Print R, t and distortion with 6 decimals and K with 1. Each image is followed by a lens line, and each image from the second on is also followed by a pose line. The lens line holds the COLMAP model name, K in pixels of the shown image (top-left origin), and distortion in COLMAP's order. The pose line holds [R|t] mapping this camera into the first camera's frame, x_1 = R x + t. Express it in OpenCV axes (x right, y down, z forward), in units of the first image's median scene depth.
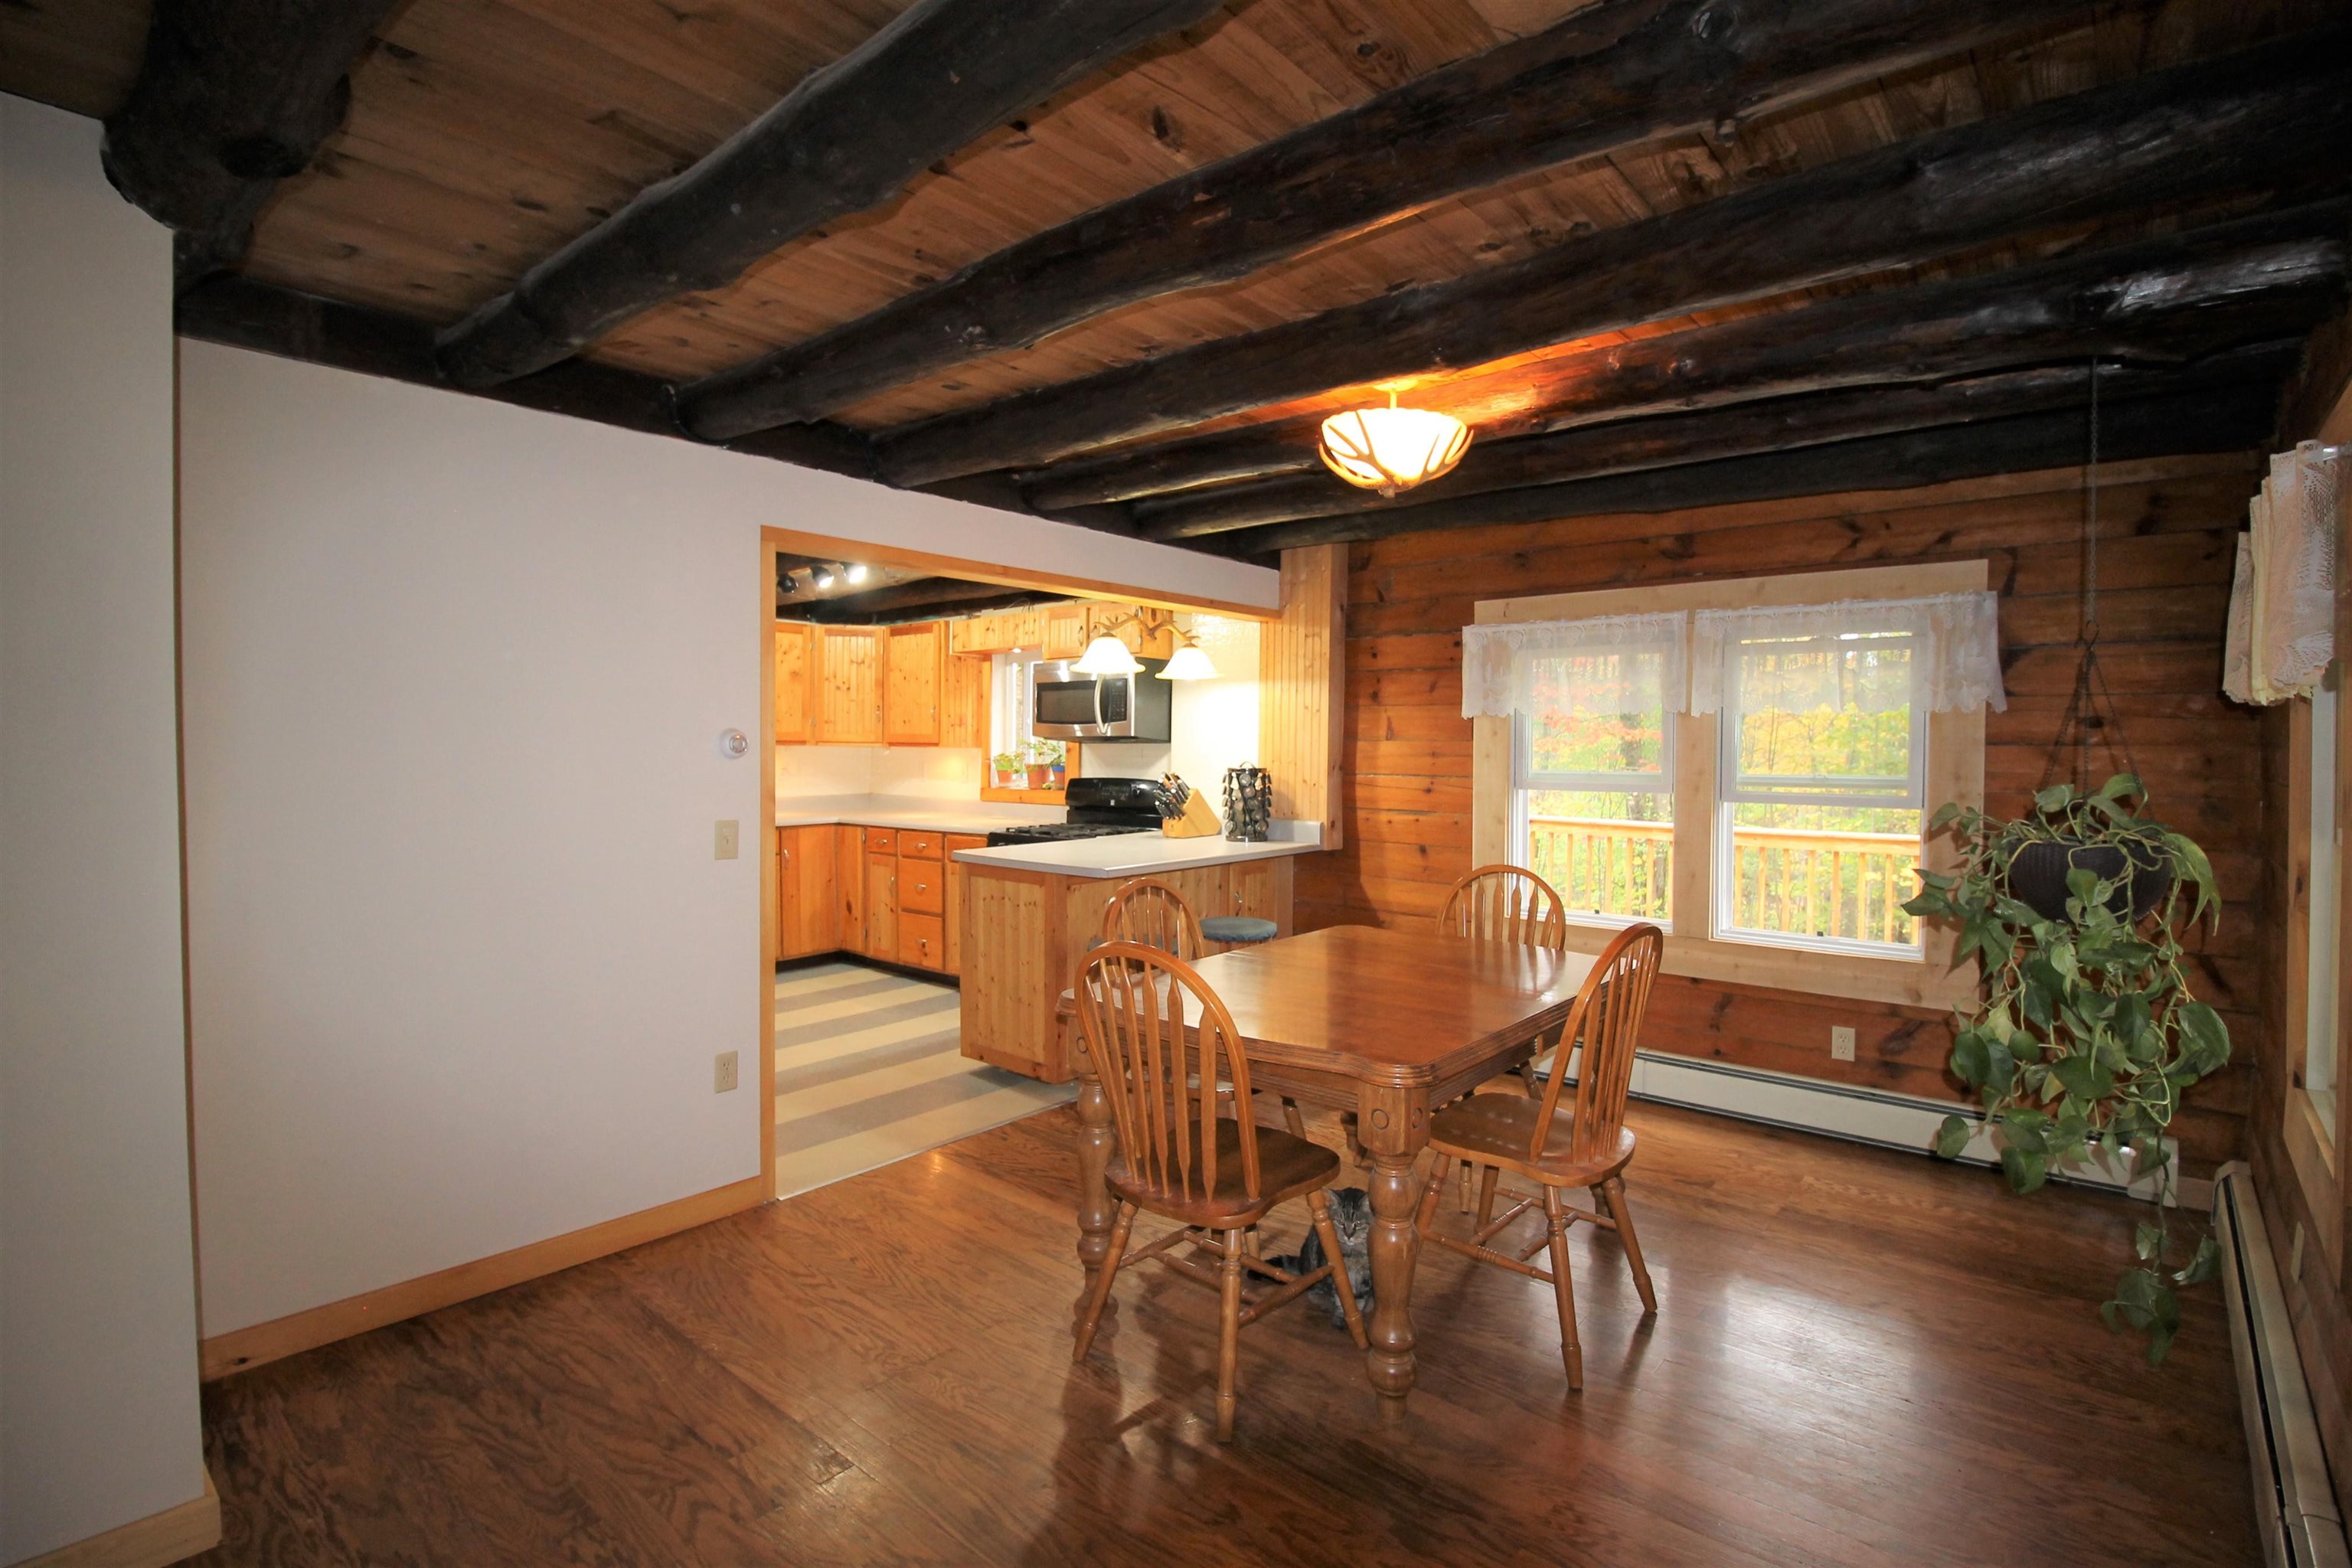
lens RADIAL K [[1092.1, 0, 1194.2], [0, 1092.1, 767.5], [0, 0, 1]] dist [-0.017047, 0.000178]
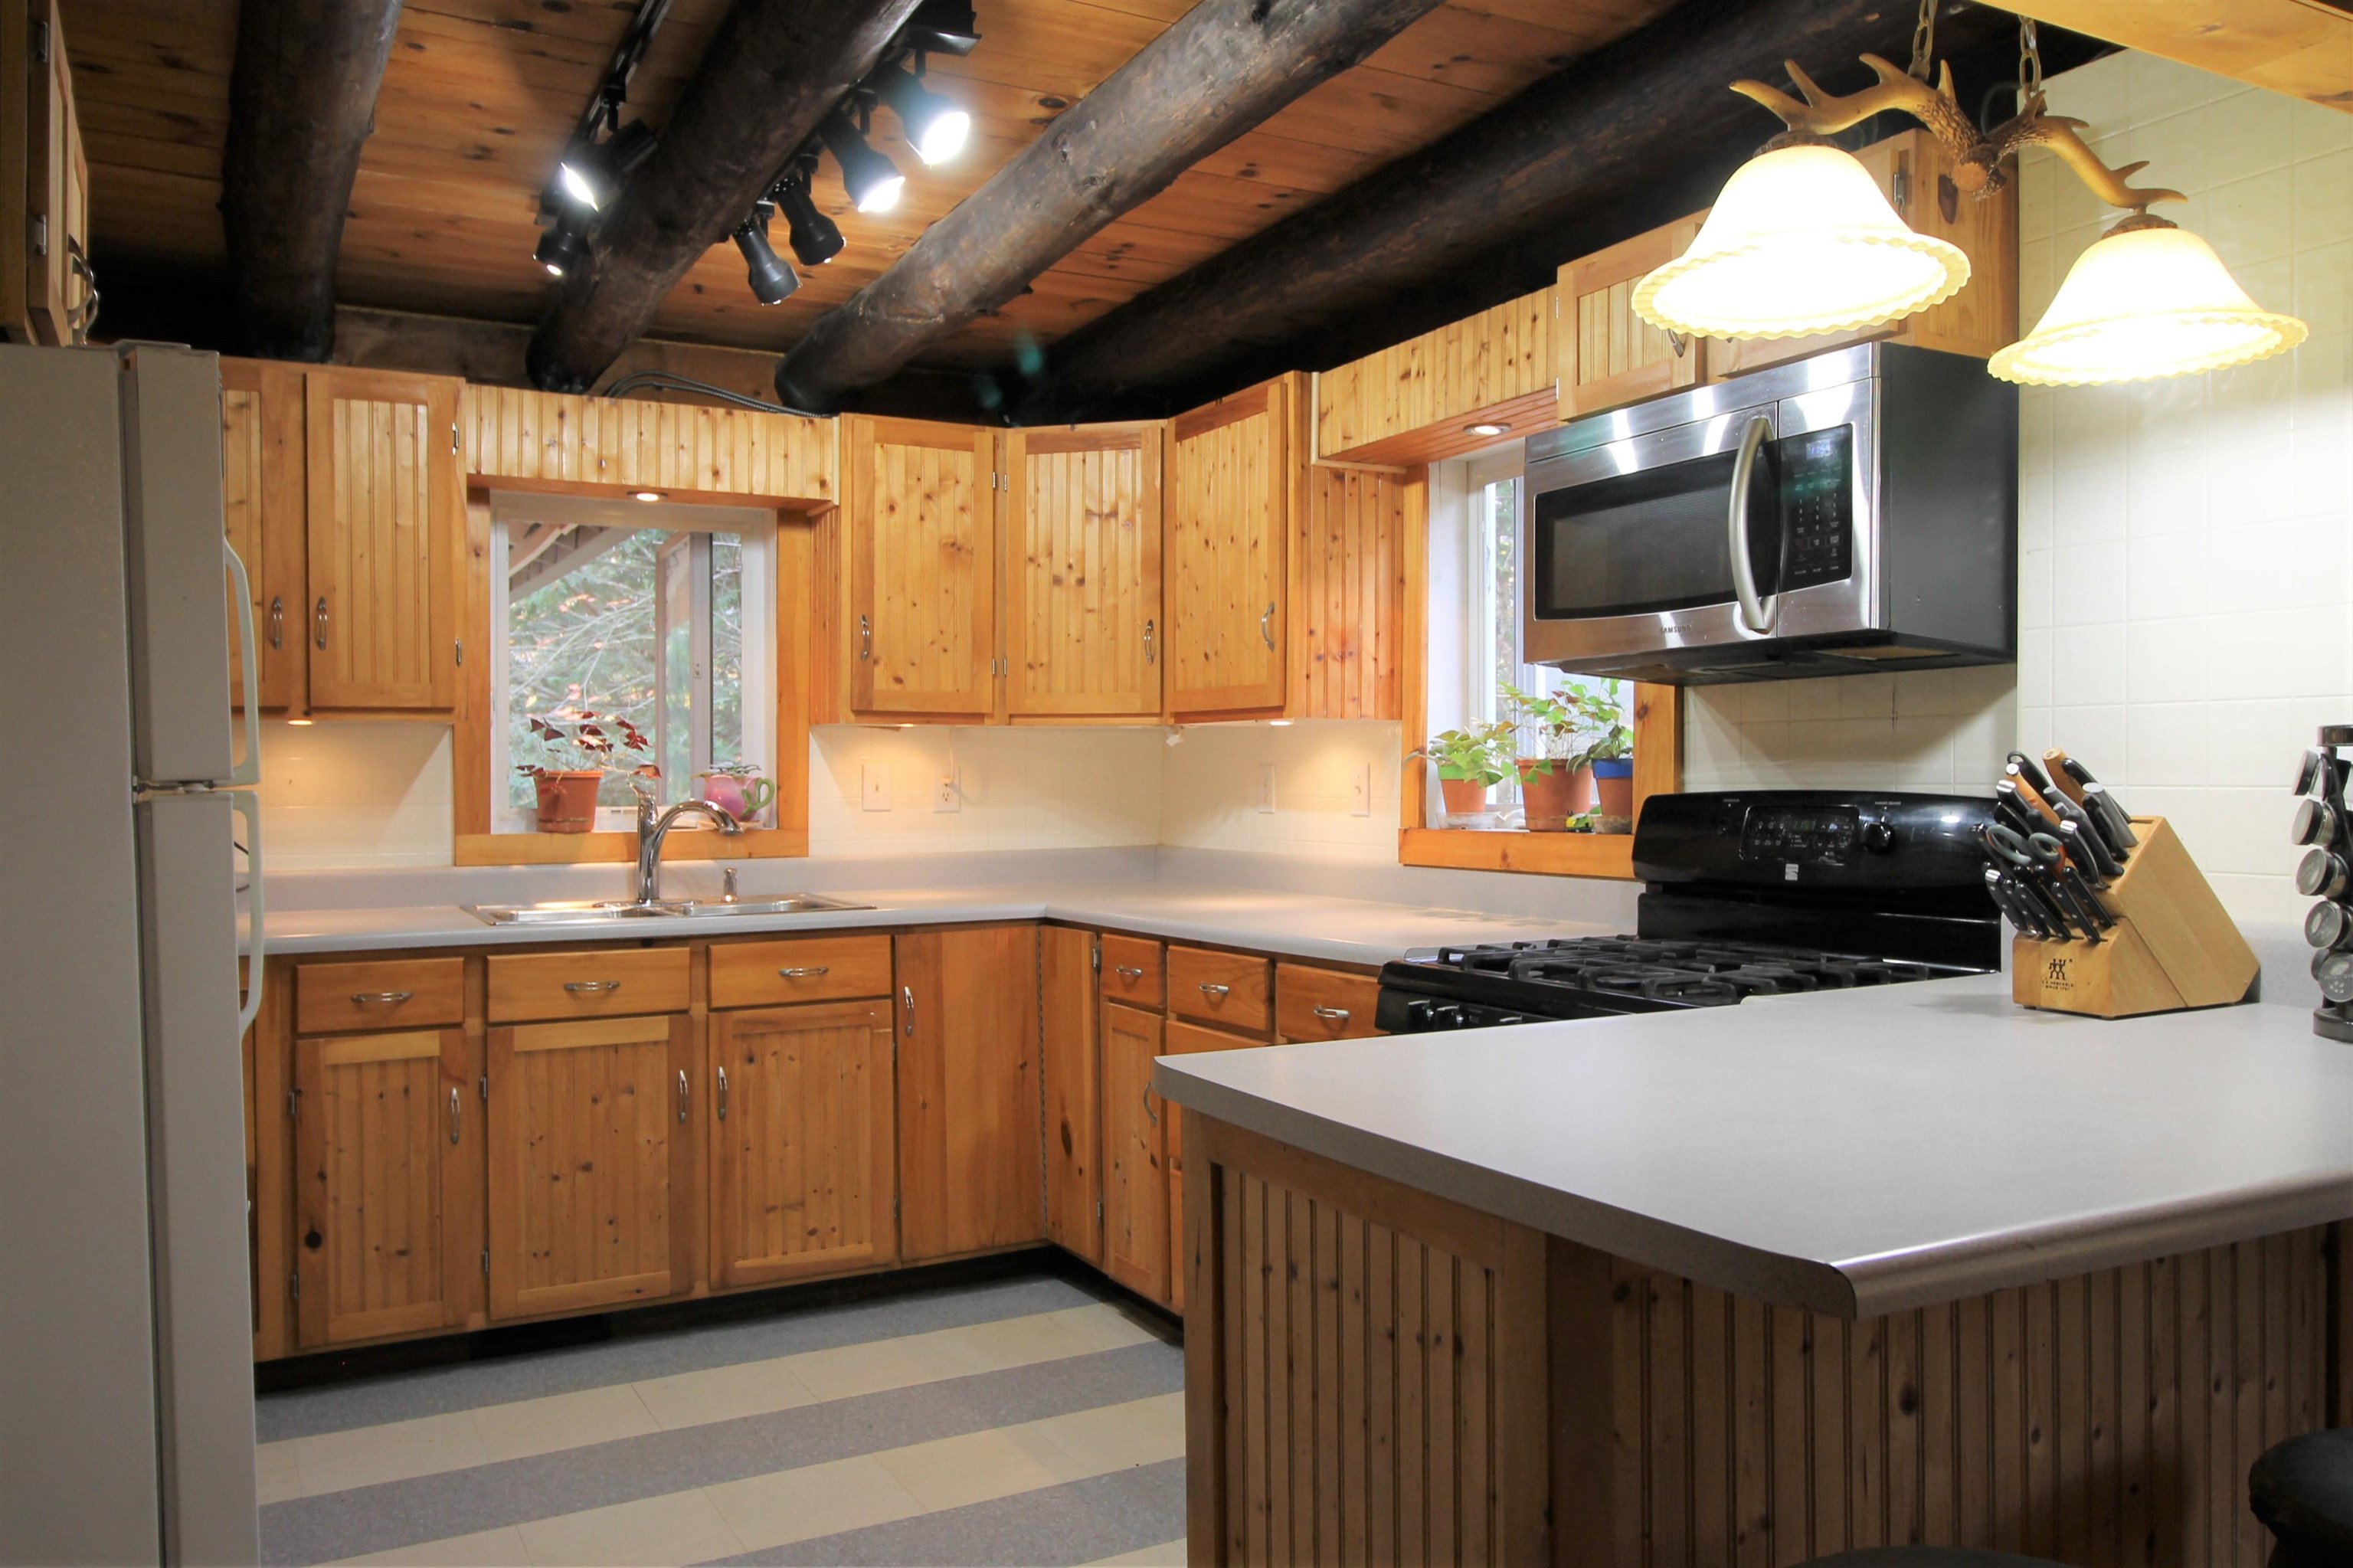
lens RADIAL K [[1780.7, 0, 1194.9], [0, 1780.7, 778.8], [0, 0, 1]] dist [0.014057, -0.005356]
pose [[0.930854, -0.011957, -0.365195, -0.043999], [0.004806, 0.999779, -0.020483, 0.014550], [0.365359, 0.017311, 0.930706, 0.442467]]
